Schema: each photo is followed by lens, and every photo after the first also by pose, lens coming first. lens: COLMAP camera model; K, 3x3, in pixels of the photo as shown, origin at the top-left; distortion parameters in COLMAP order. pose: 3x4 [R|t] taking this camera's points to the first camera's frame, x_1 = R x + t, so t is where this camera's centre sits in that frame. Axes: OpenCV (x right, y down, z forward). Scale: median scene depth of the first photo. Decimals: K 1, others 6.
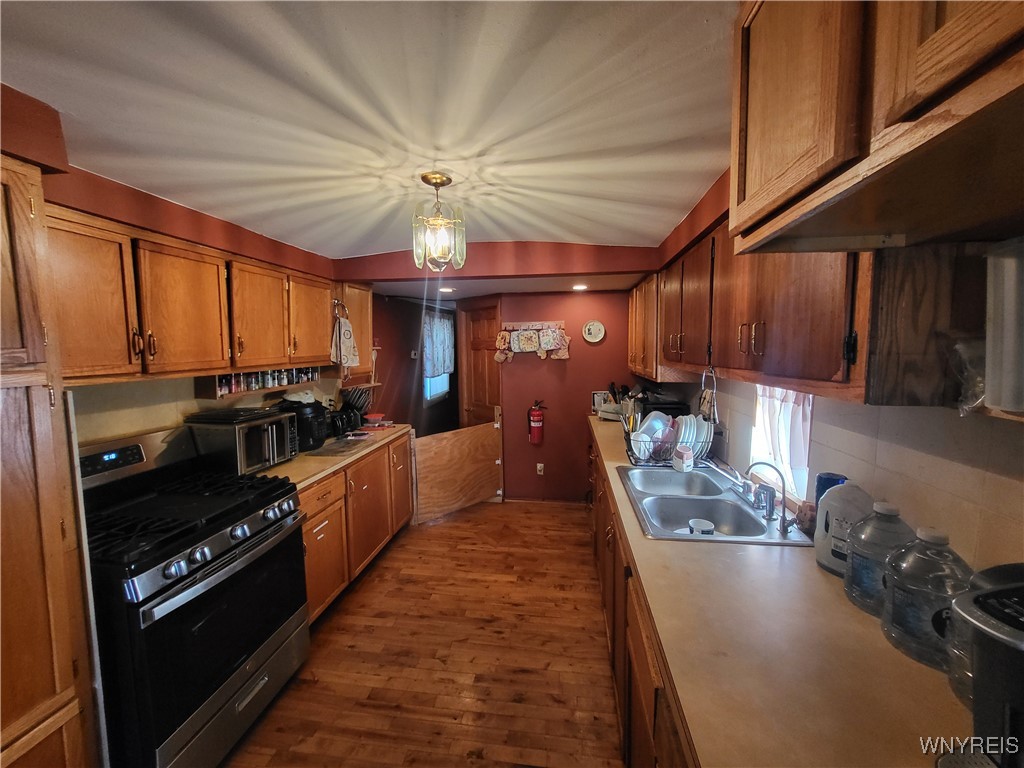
lens RADIAL K [[407.3, 0, 513.7], [0, 407.3, 382.3], [0, 0, 1]] dist [-0.000210, -0.000019]
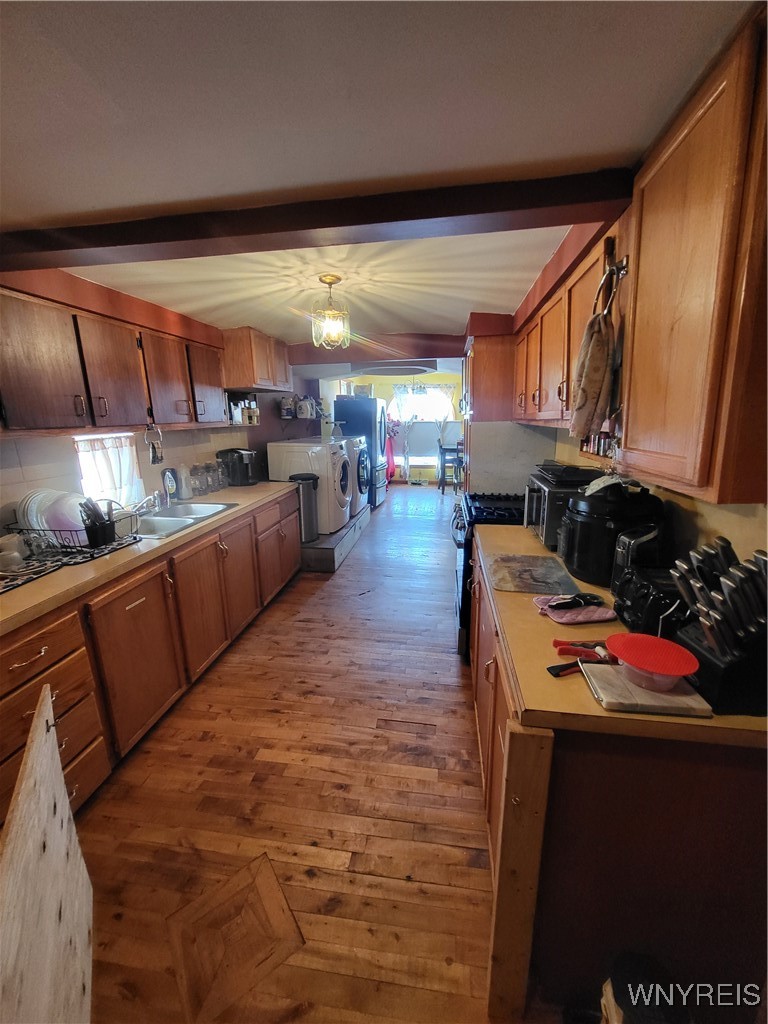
lens RADIAL K [[407.3, 0, 381.7], [0, 407.3, 508.7], [0, 0, 1]] dist [-0.000210, -0.000019]
pose [[-0.999477, 0.025174, 0.020313, -0.326551], [0.030160, 0.952239, 0.303859, -0.156720], [-0.011693, 0.304313, -0.952500, 2.230019]]
